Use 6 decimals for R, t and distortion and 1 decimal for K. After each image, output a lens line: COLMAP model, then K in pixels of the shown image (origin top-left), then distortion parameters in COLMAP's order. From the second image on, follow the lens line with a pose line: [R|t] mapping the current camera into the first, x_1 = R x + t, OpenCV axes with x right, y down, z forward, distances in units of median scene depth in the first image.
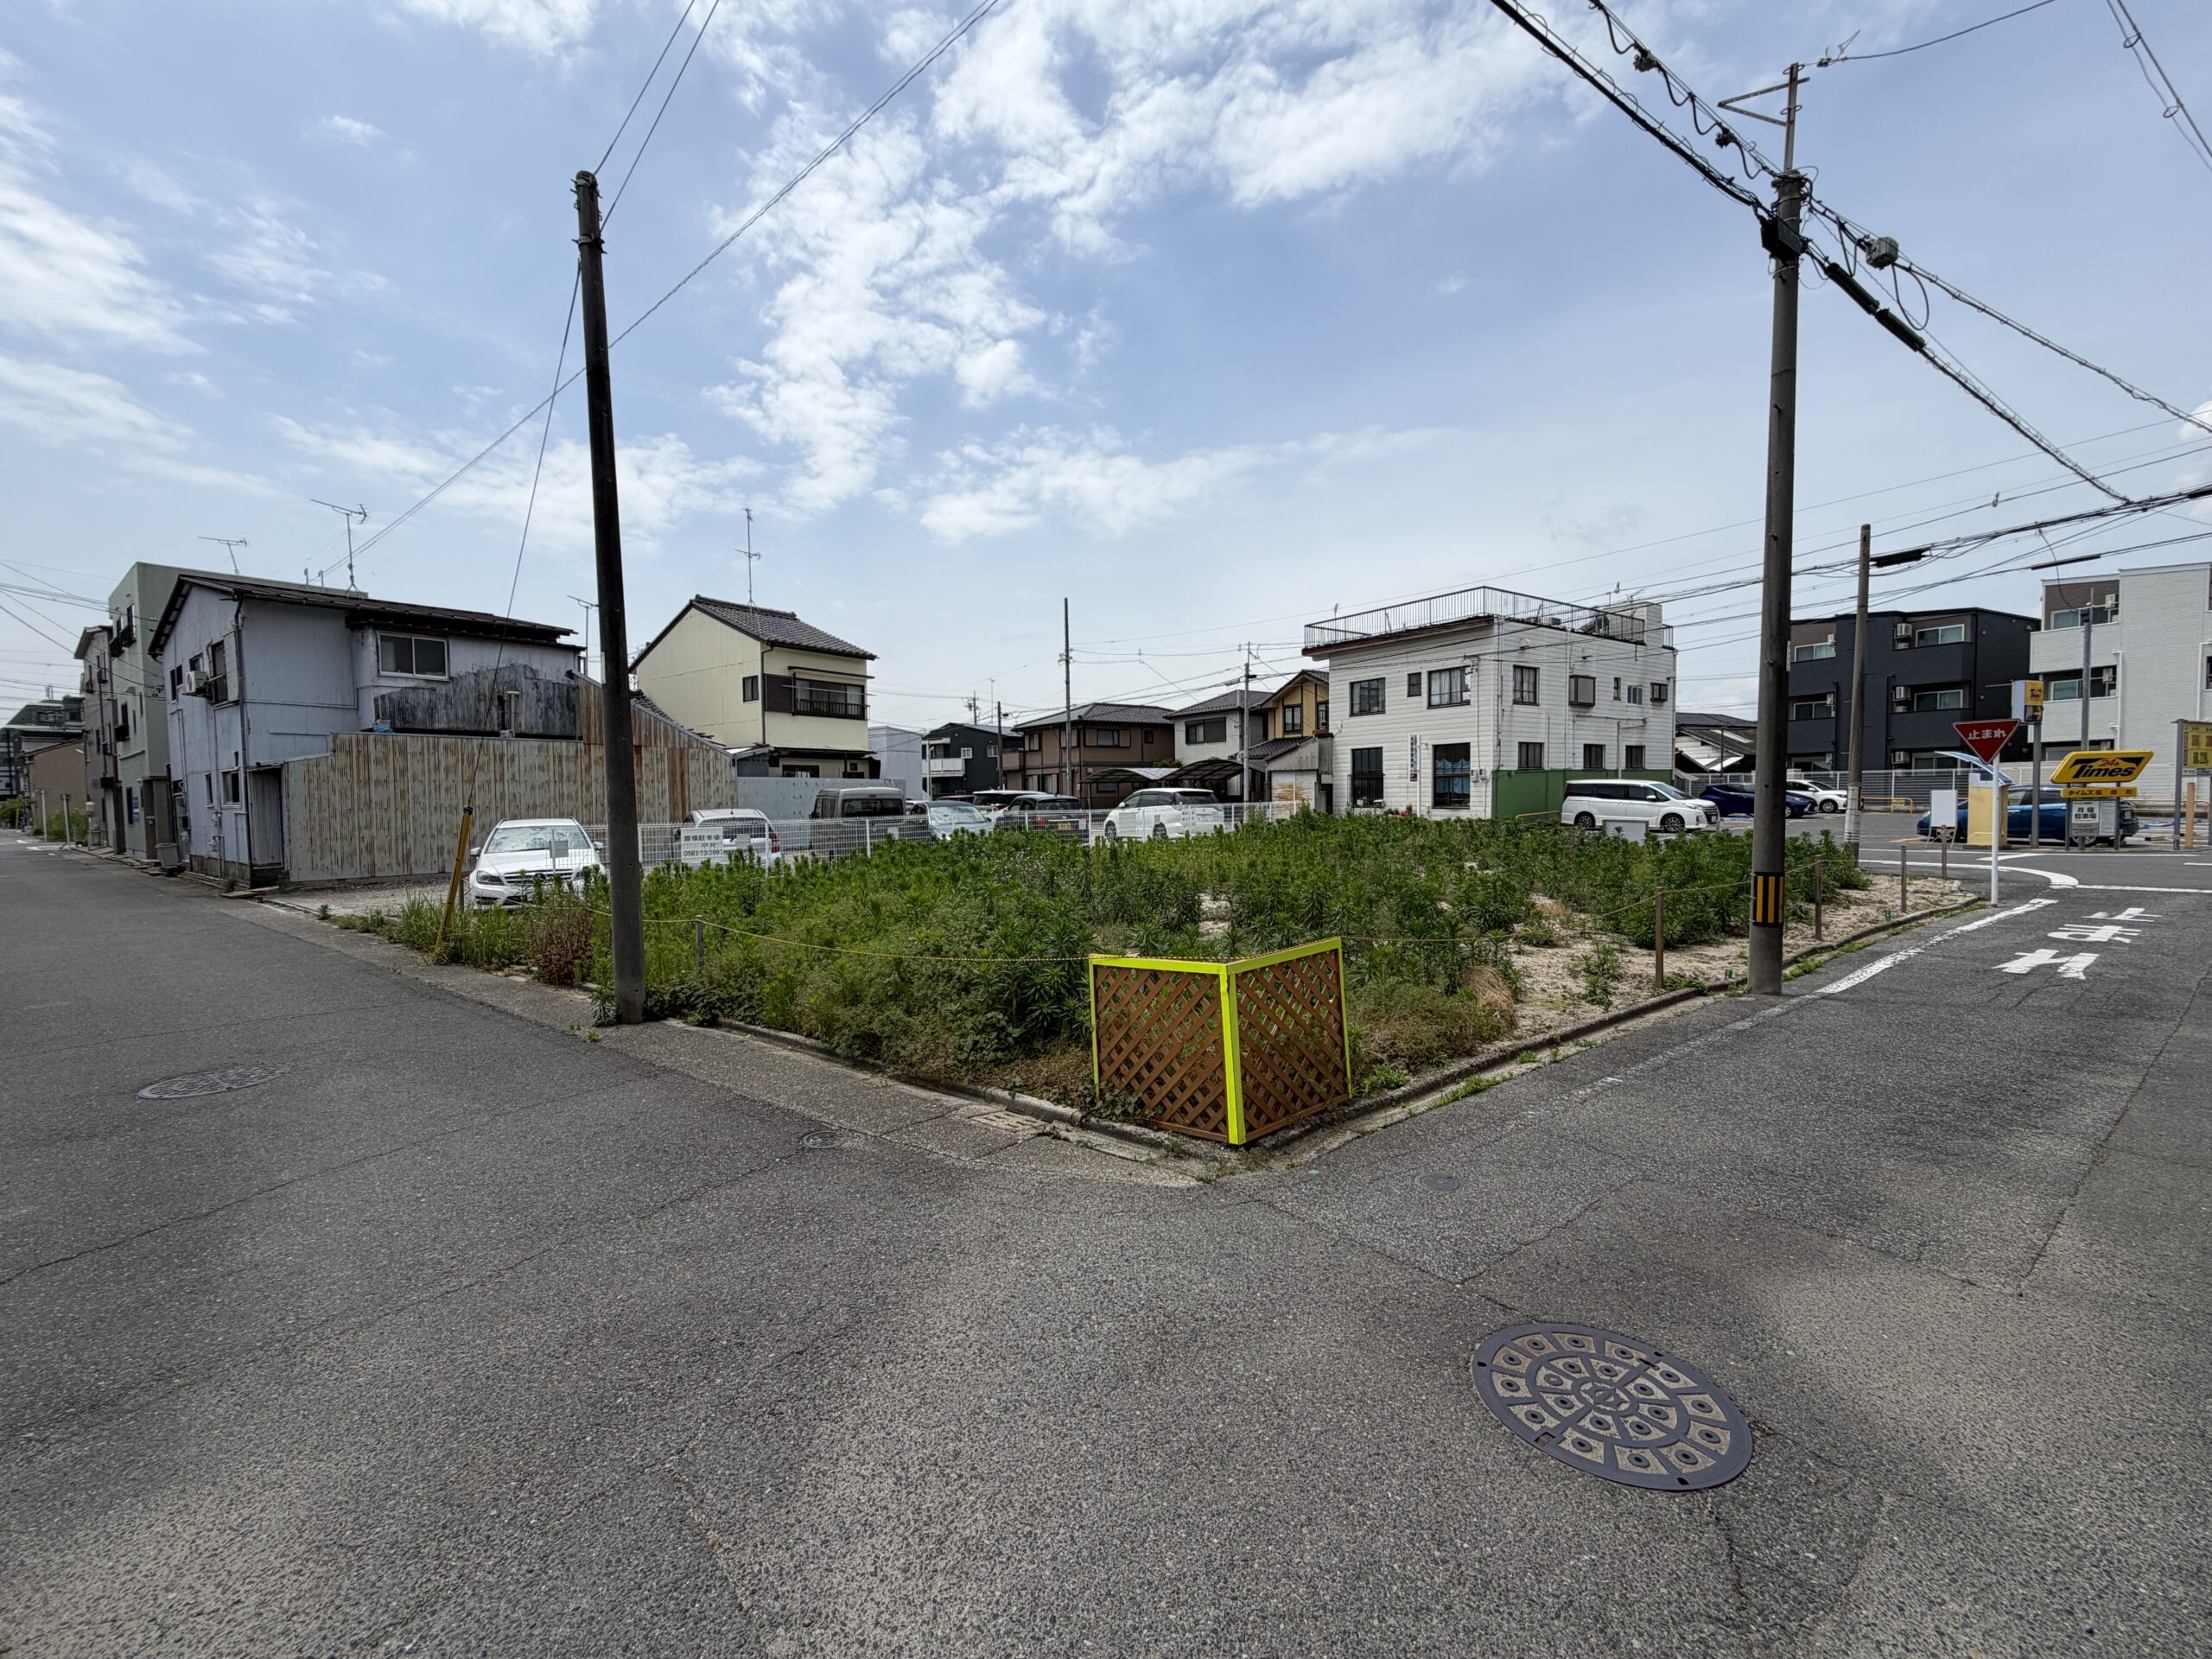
lens RADIAL K [[888.9, 0, 1094.4], [0, 888.9, 834.0], [0, 0, 1]] dist [0.002051, -0.001530]
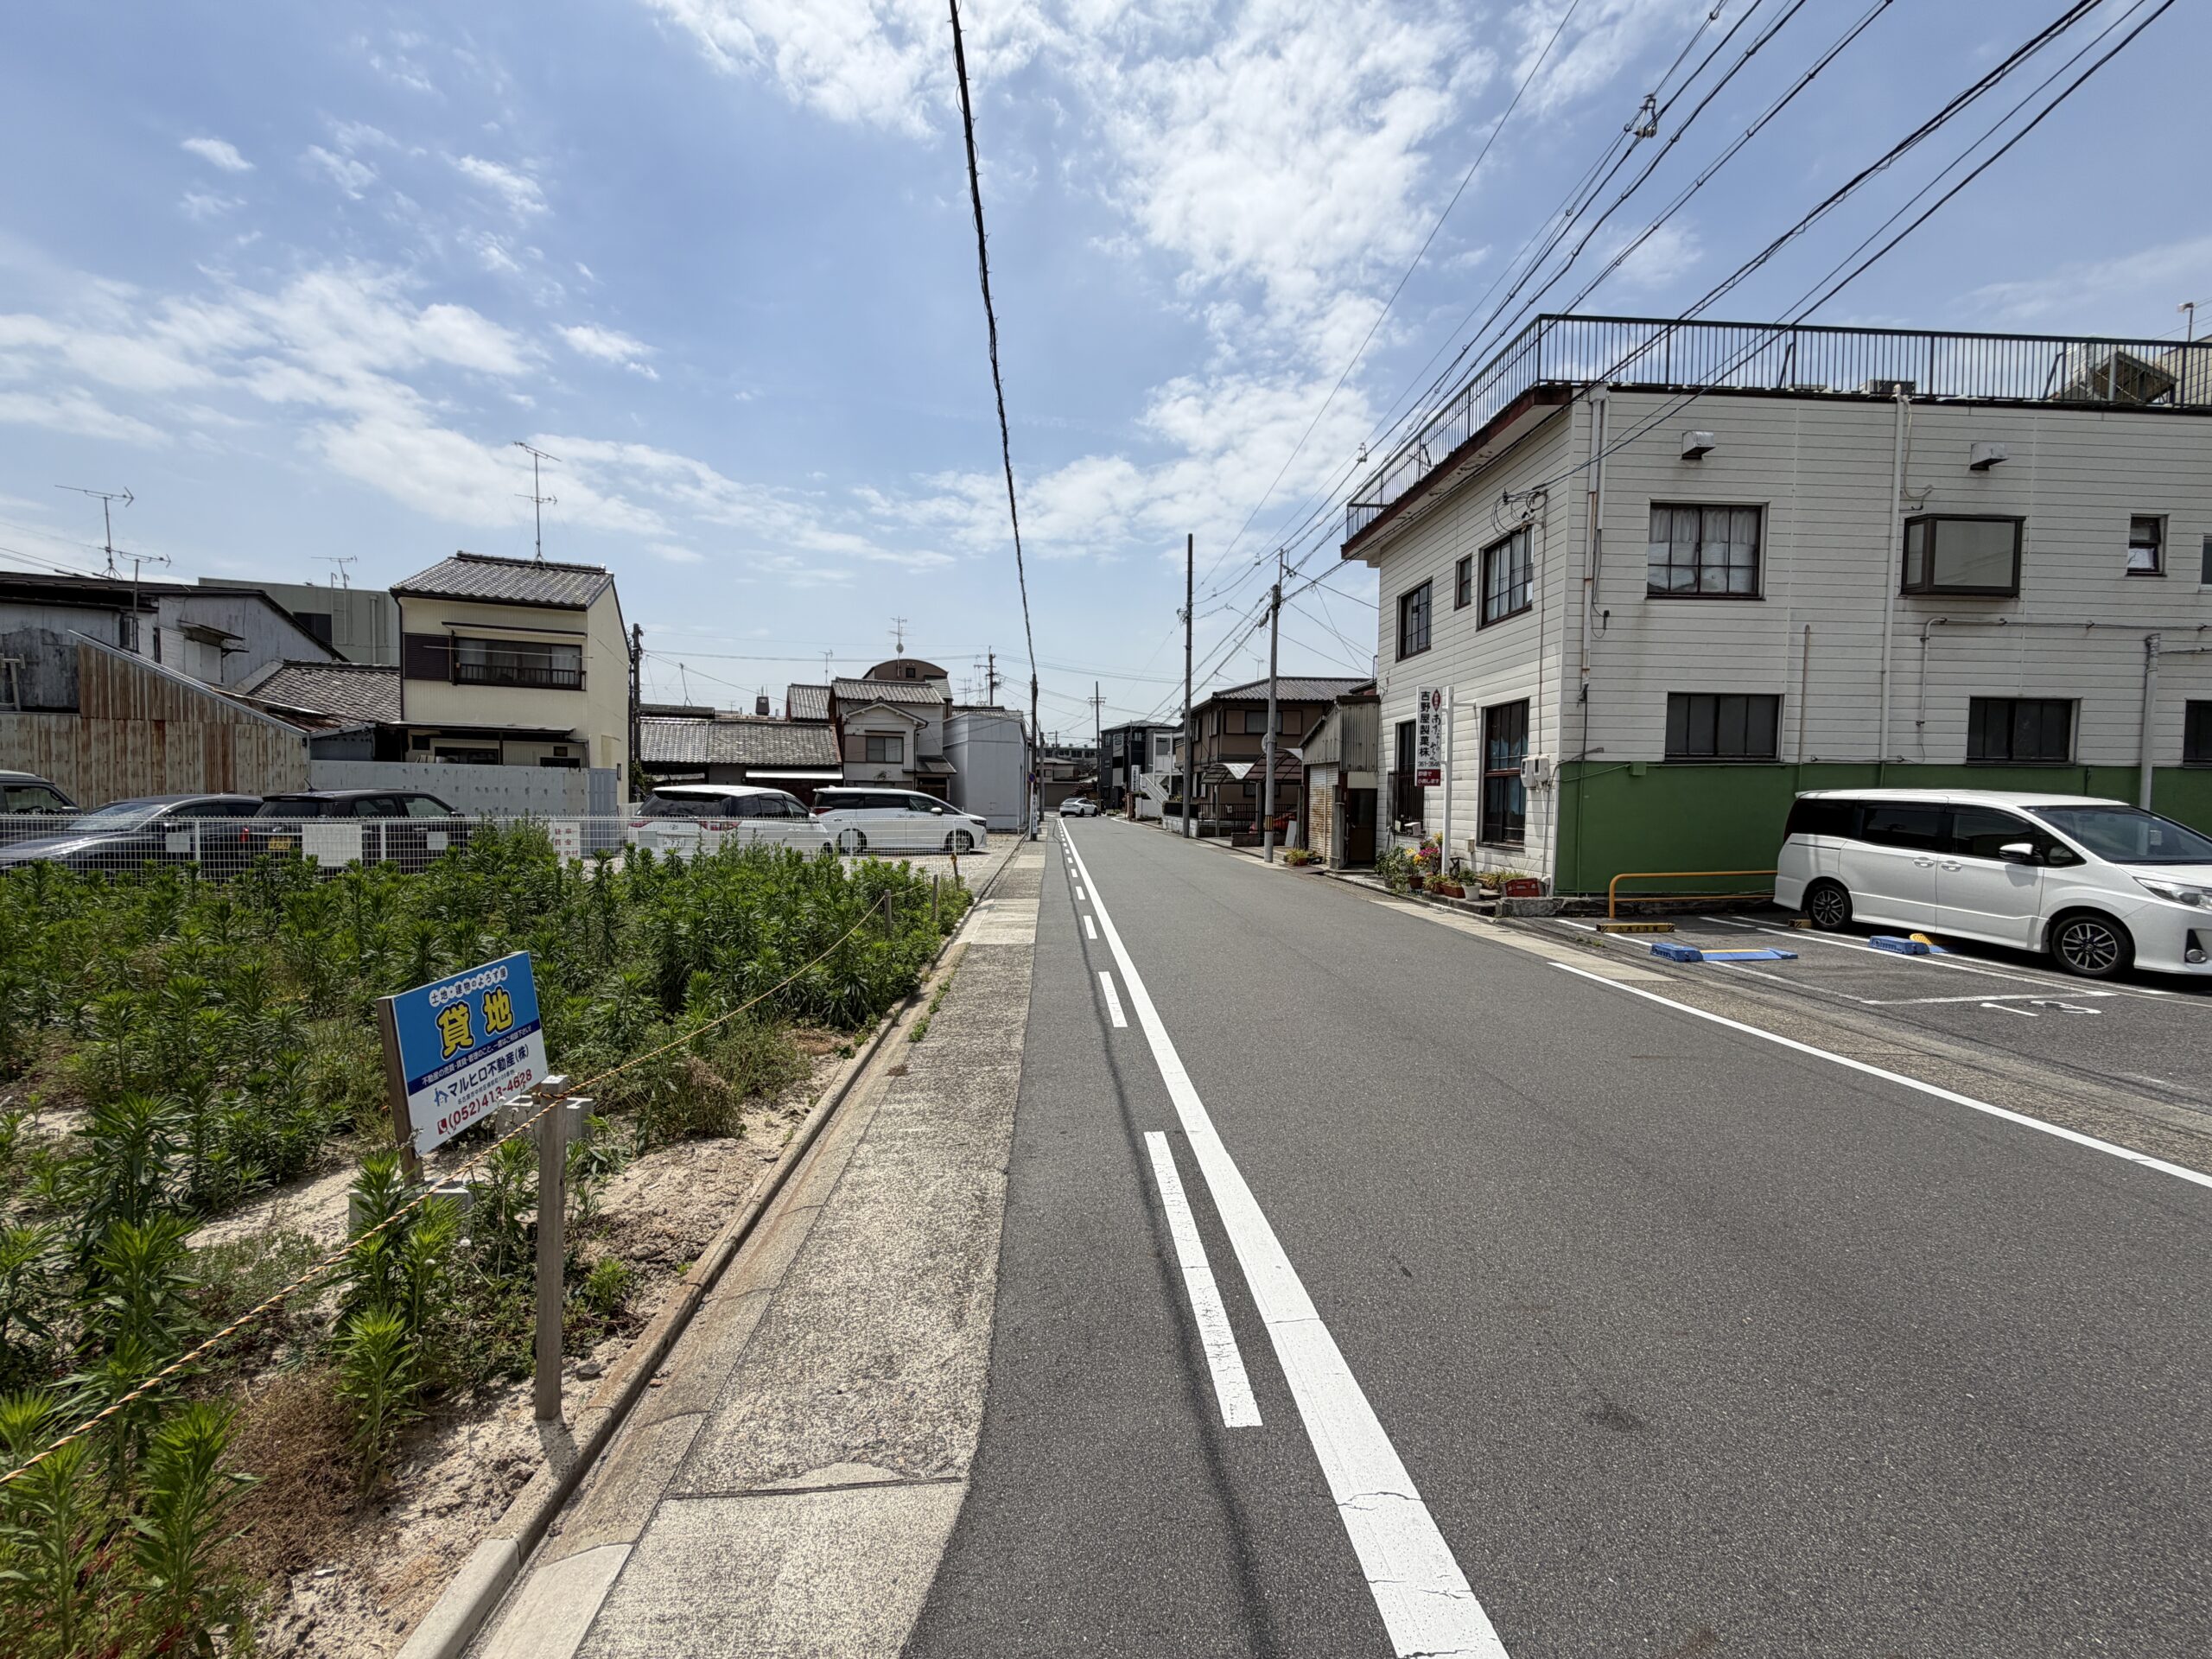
lens RADIAL K [[888.9, 0, 1111.2], [0, 888.9, 827.1], [0, 0, 1]] dist [0.002051, -0.001530]
pose [[0.848649, 0.042768, -0.527224, 0.531760], [-0.049111, 0.998791, 0.001969, -0.034325], [0.526671, 0.024222, 0.849724, 0.586175]]
